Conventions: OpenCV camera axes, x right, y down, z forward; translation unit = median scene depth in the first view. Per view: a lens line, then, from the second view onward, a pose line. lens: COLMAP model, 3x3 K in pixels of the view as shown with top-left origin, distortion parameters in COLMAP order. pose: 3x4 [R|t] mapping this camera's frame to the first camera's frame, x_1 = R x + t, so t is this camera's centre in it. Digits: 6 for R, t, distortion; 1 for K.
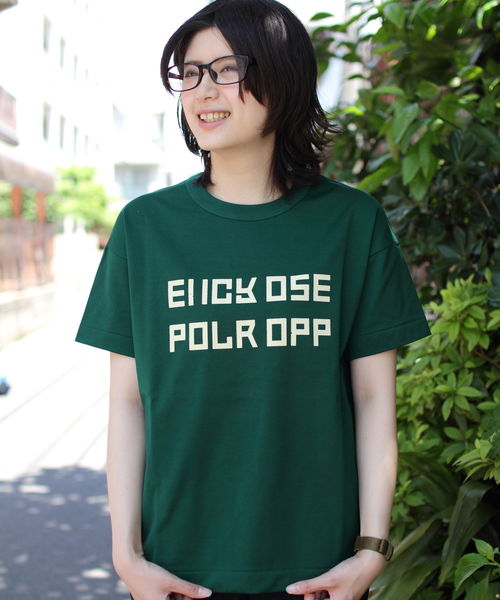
lens RADIAL K [[970.6, 0, 249.0], [0, 970.6, 283.0], [0, 0, 1]] dist [-0.103185, -0.026600]
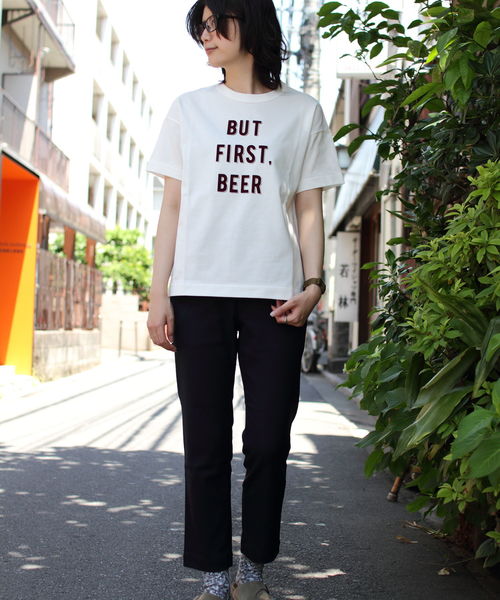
lens RADIAL K [[967.4, 0, 250.0], [0, 967.4, 300.0], [0, 0, 1]] dist [-0.109540, -0.000035]
pose [[0.998955, 0.029095, -0.035255, -0.040713], [-0.031428, 0.997222, -0.067531, 0.258102], [0.033192, 0.068569, 0.997094, -0.214166]]
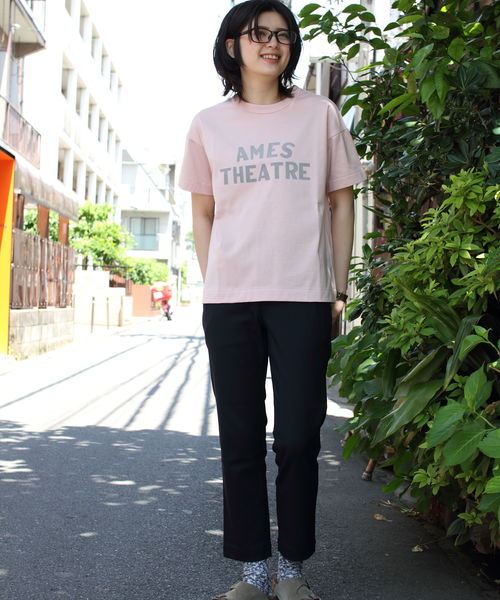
lens RADIAL K [[967.4, 0, 250.0], [0, 967.4, 300.0], [0, 0, 1]] dist [-0.109540, -0.000035]
pose [[0.999565, 0.029412, -0.002191, -0.066417], [-0.029477, 0.998728, -0.040896, 0.230409], [0.000985, 0.040943, 0.999161, -0.304815]]
